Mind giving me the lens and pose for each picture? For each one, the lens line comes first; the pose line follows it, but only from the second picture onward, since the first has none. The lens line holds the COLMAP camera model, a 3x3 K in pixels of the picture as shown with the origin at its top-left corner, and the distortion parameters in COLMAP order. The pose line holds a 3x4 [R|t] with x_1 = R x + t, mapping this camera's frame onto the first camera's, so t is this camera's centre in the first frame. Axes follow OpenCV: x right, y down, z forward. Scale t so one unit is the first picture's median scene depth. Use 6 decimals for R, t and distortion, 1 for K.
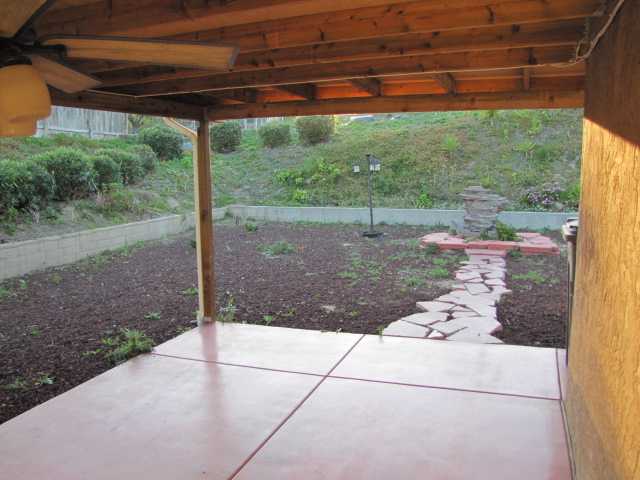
lens RADIAL K [[539.4, 0, 320.9], [0, 539.4, 239.7], [0, 0, 1]] dist [-0.143876, 0.006857]
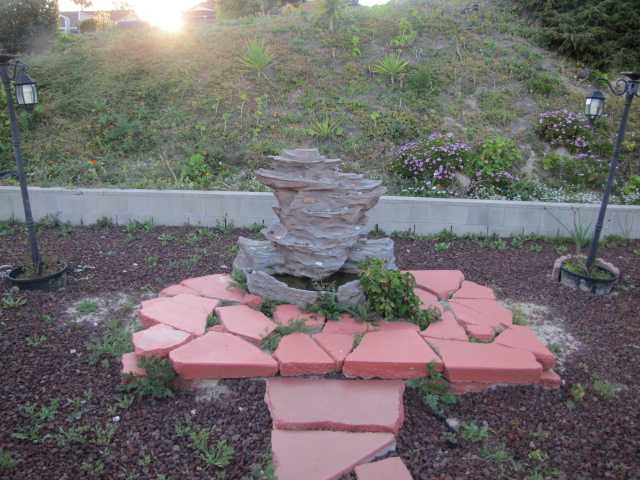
lens RADIAL K [[539.4, 0, 318.9], [0, 539.4, 240.5], [0, 0, 1]] dist [-0.143876, 0.006857]
pose [[0.952246, -0.041807, 0.302457, 0.146474], [0.005232, 0.992671, 0.120737, -0.065381], [-0.305287, -0.113389, 0.945485, 0.499778]]
